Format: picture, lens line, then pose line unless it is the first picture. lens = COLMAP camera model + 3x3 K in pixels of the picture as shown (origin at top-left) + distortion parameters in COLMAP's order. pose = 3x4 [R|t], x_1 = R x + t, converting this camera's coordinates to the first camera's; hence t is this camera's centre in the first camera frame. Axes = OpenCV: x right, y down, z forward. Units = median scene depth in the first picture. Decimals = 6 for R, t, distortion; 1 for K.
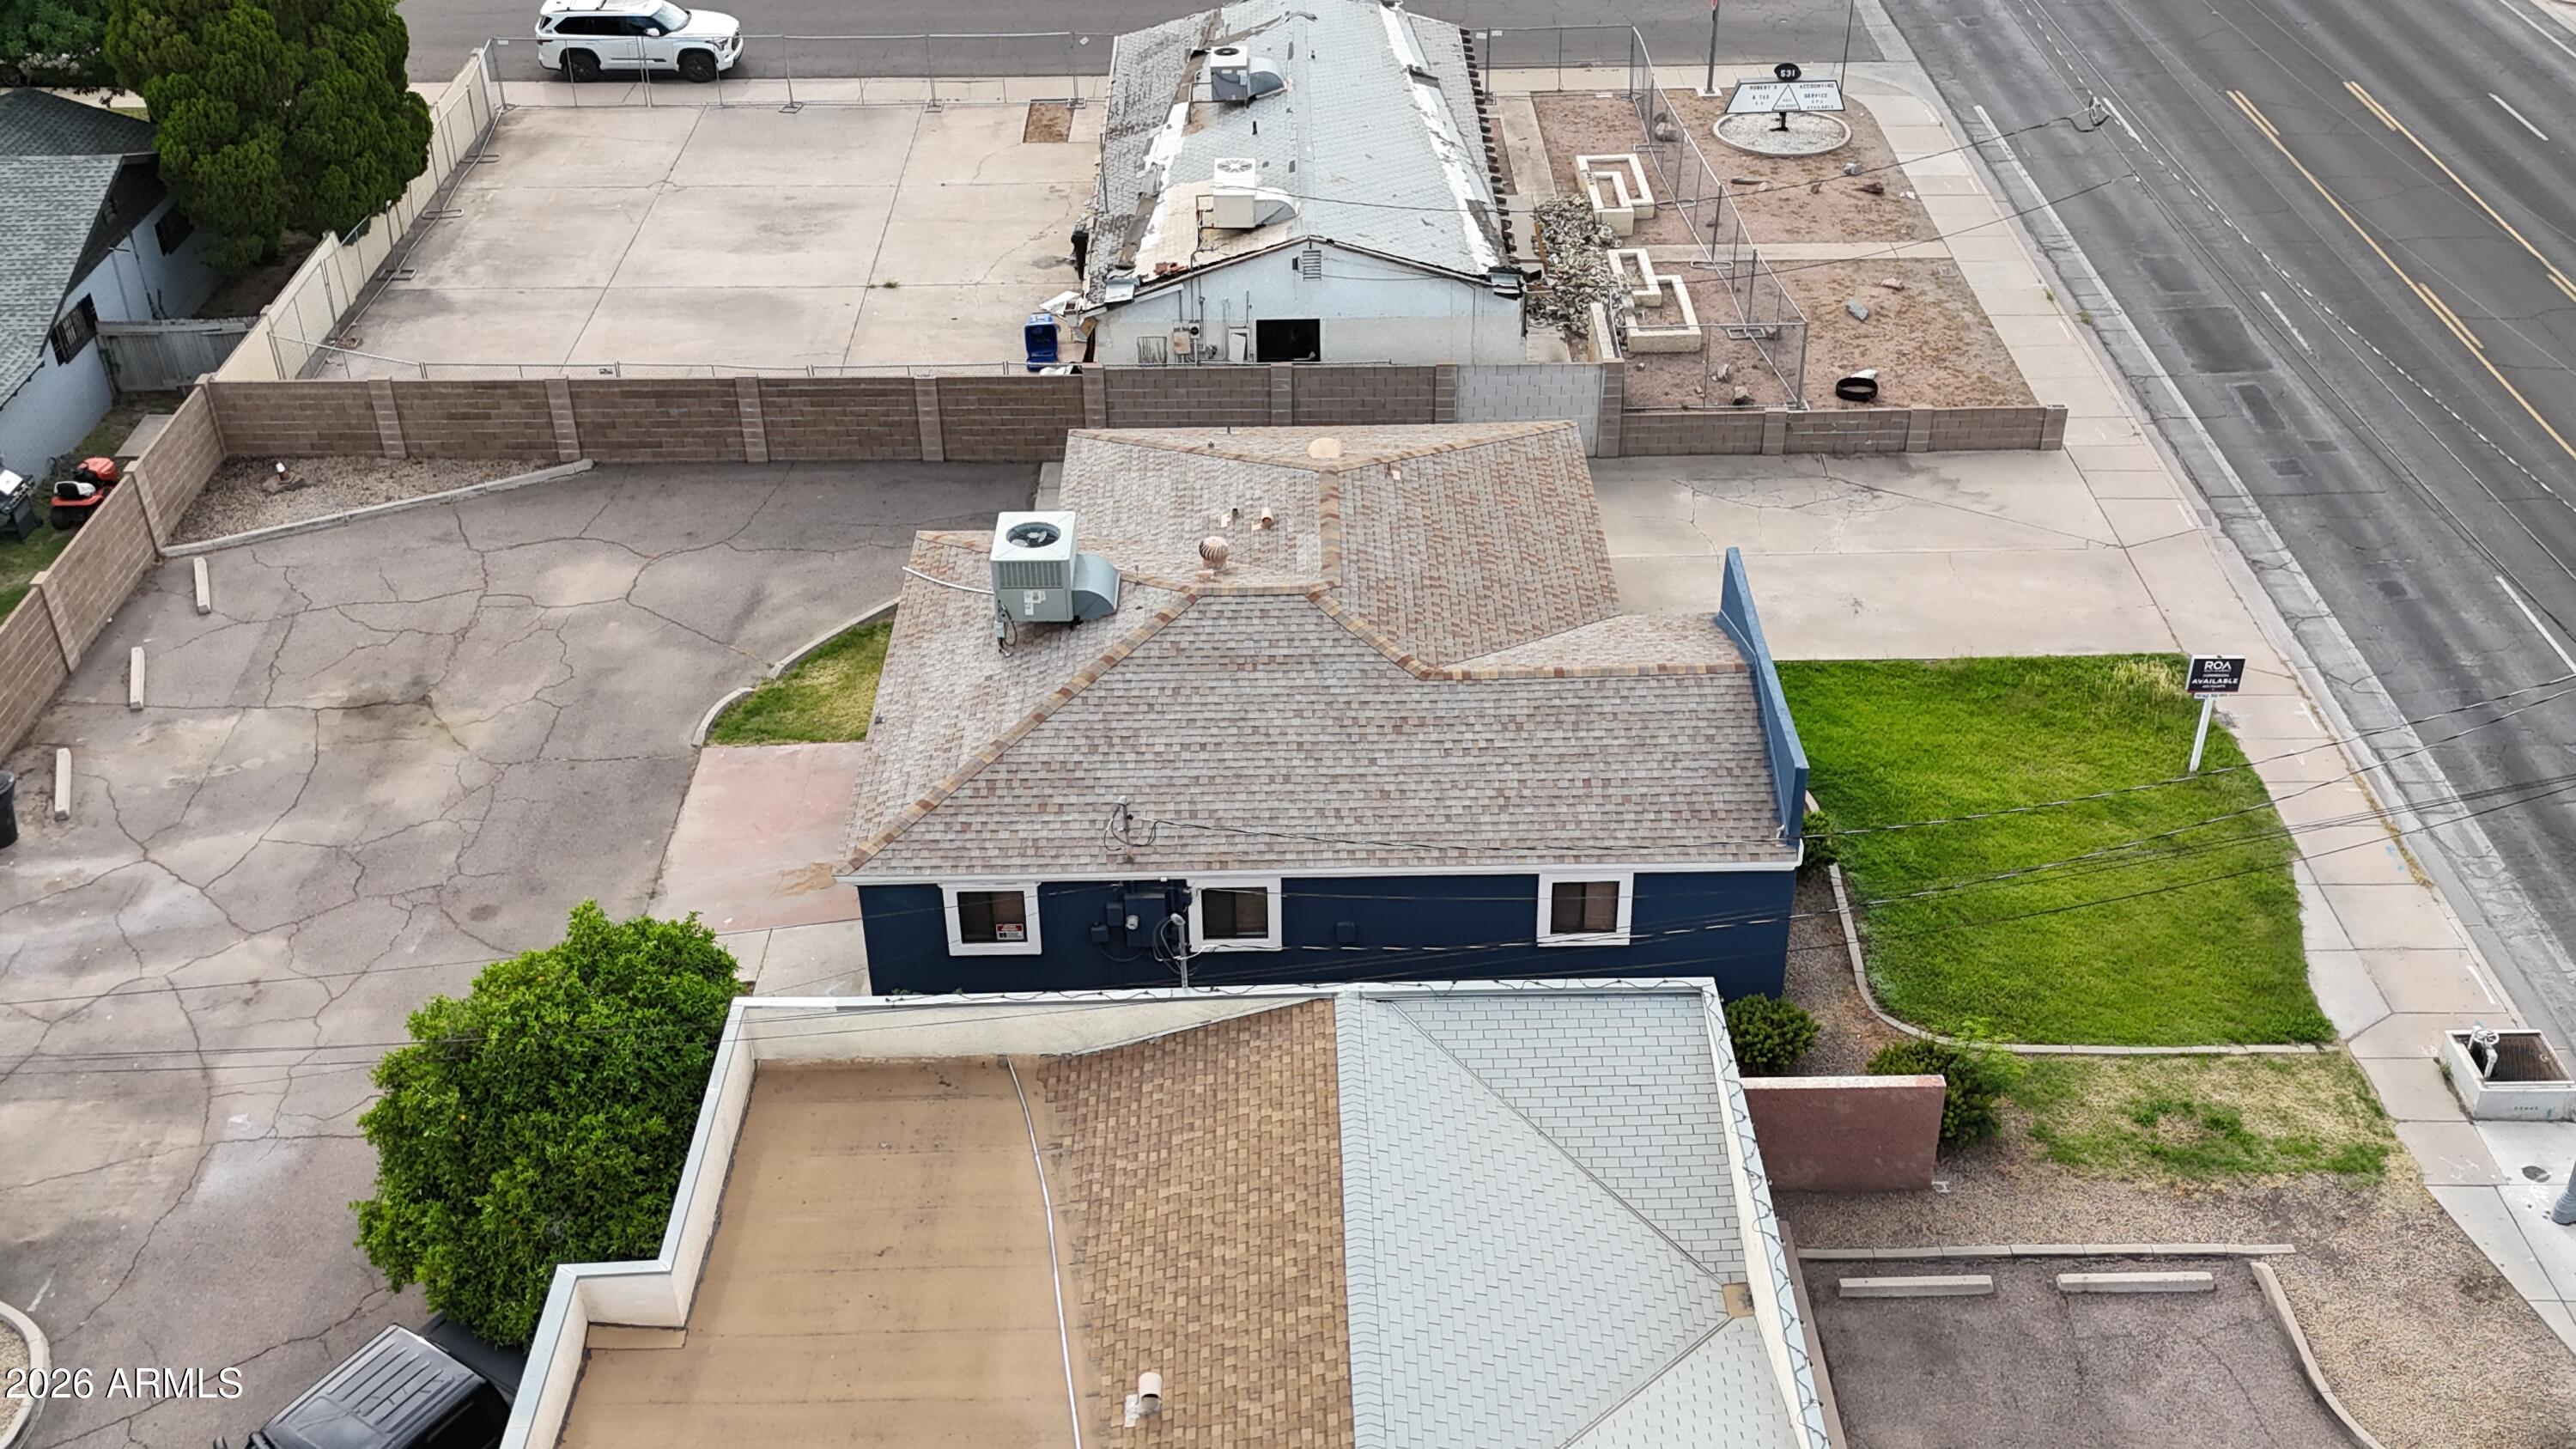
lens RADIAL K [[2545.8, 0, 1297.9], [0, 2545.8, 714.8], [0, 0, 1]] dist [0.064065, 0.000000]
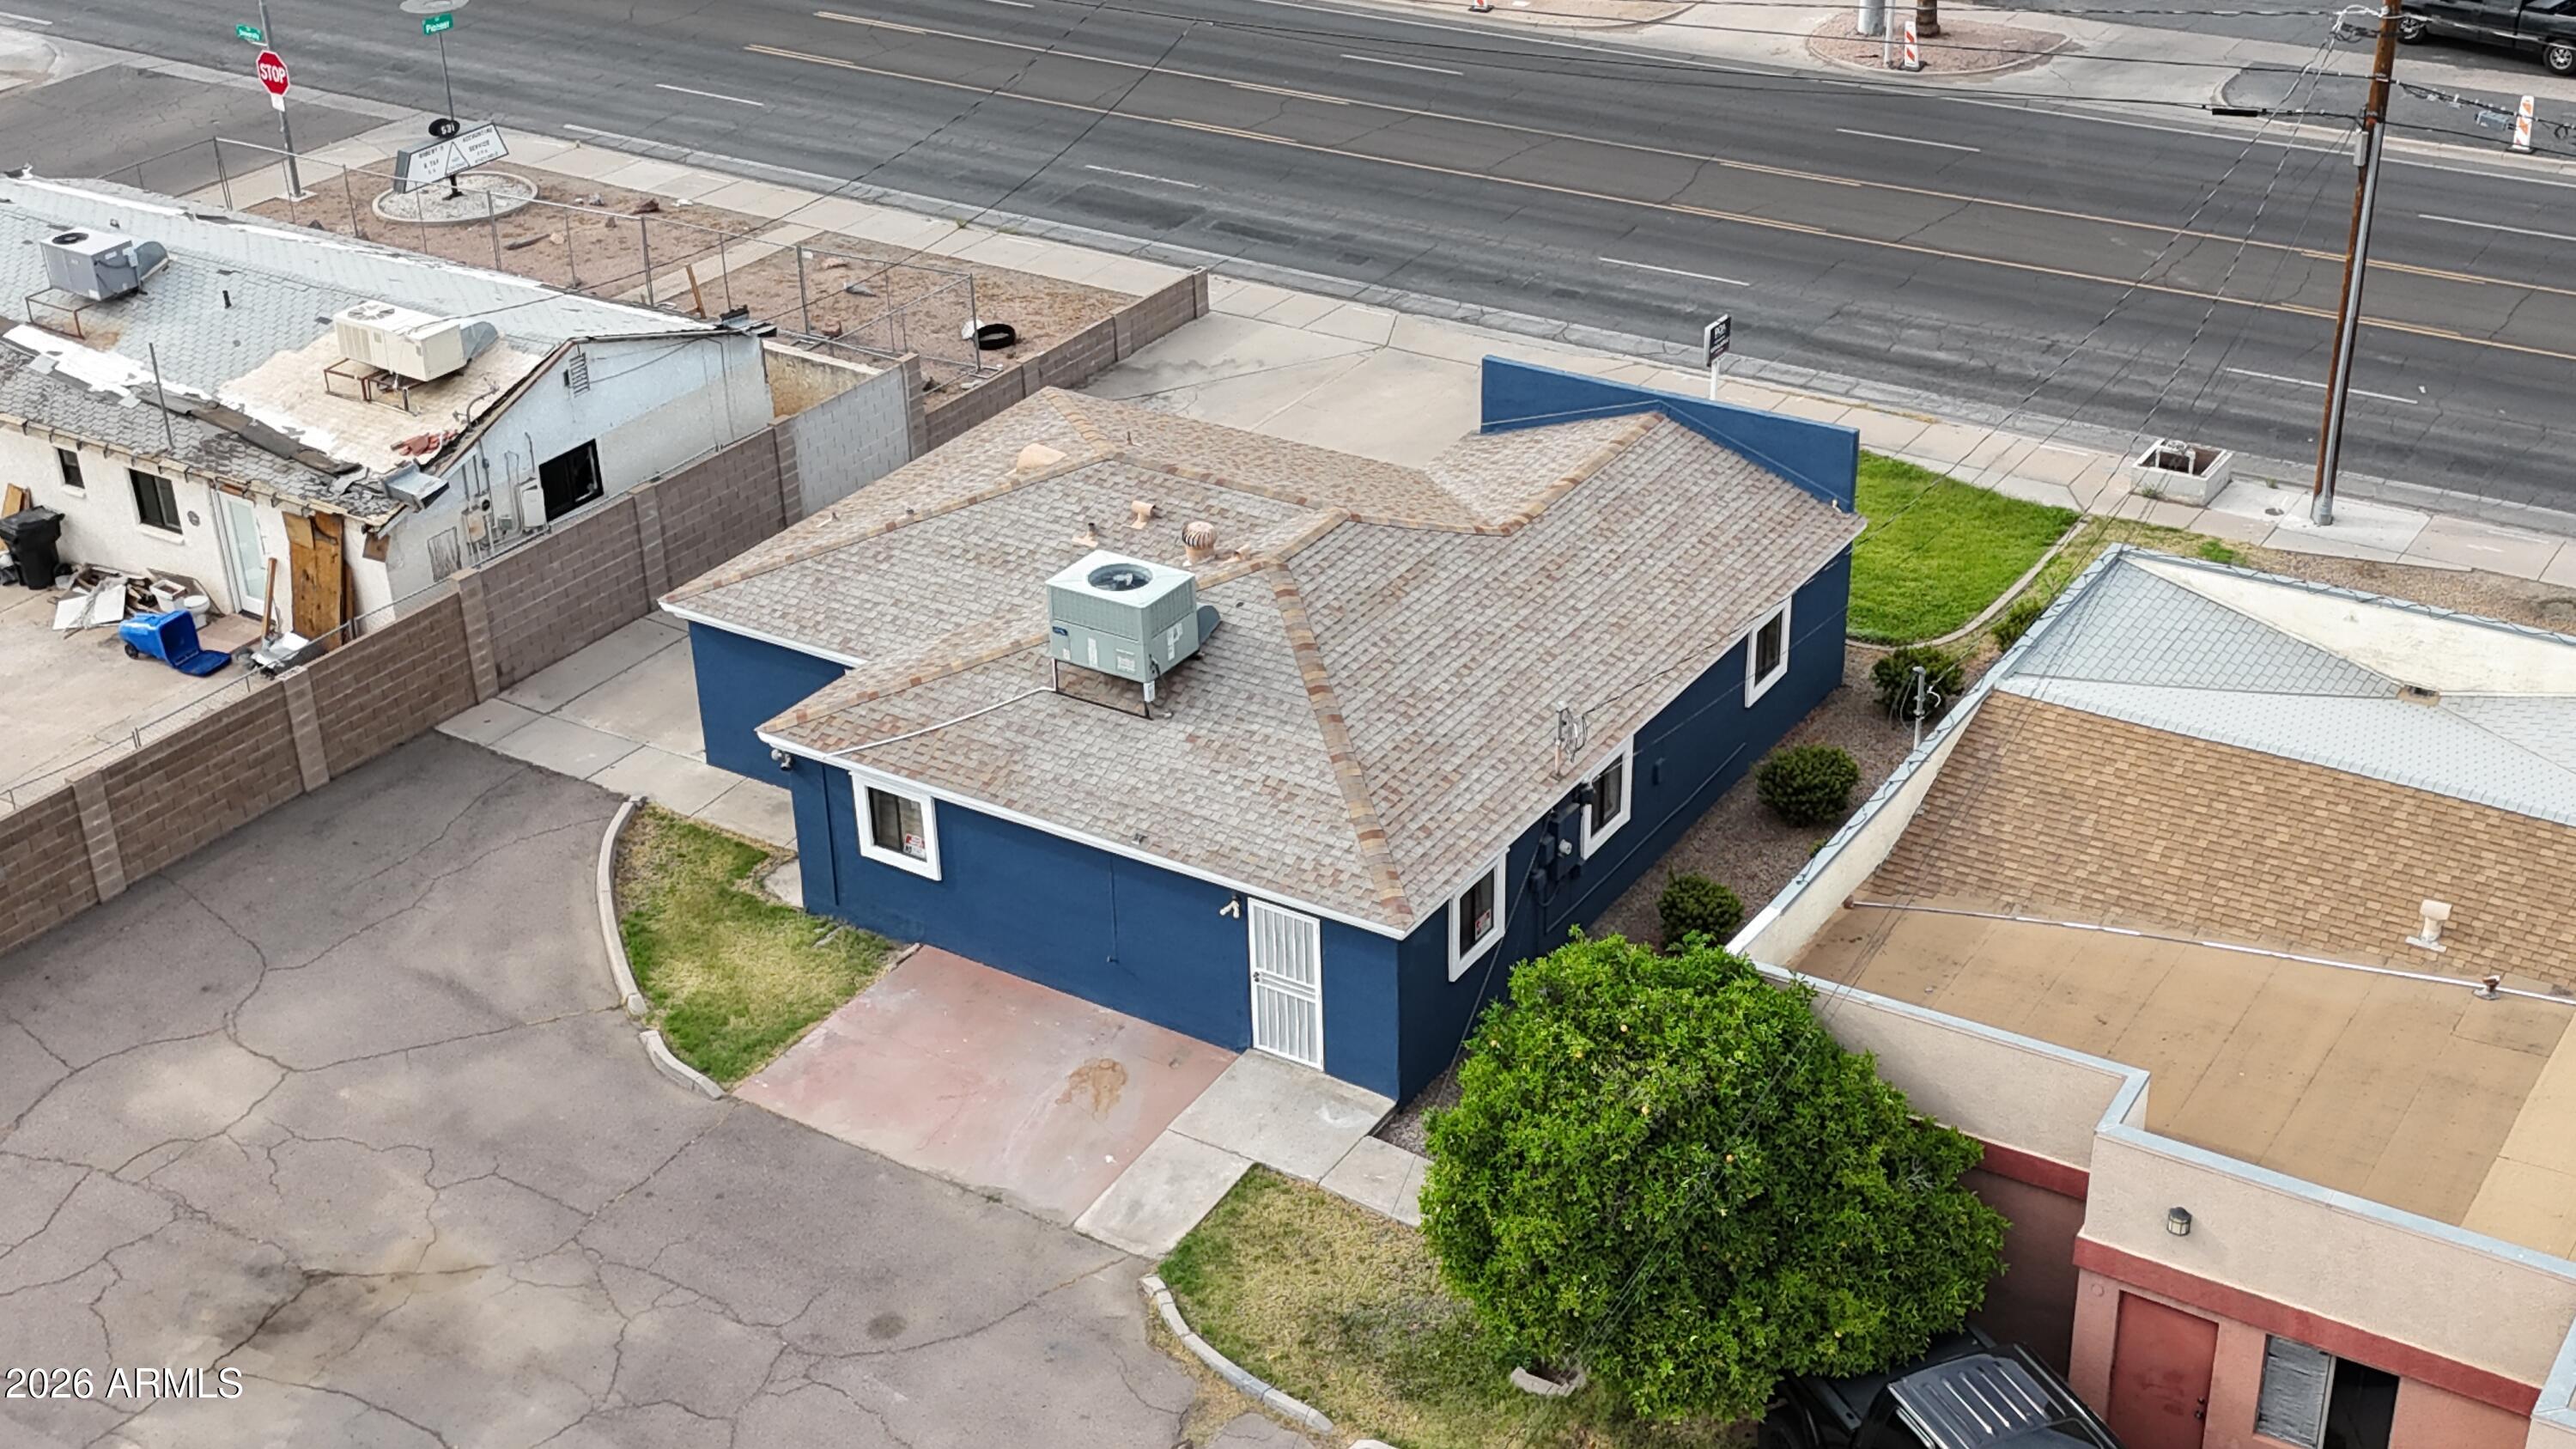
lens RADIAL K [[3114.7, 0, 1287.2], [0, 3114.7, 743.5], [0, 0, 1]] dist [0.083173, 0.000000]
pose [[0.547568, -0.397327, 0.736410, -0.640160], [0.466287, 0.875652, 0.125739, -0.094769], [-0.694799, 0.274528, 0.664748, 0.223516]]
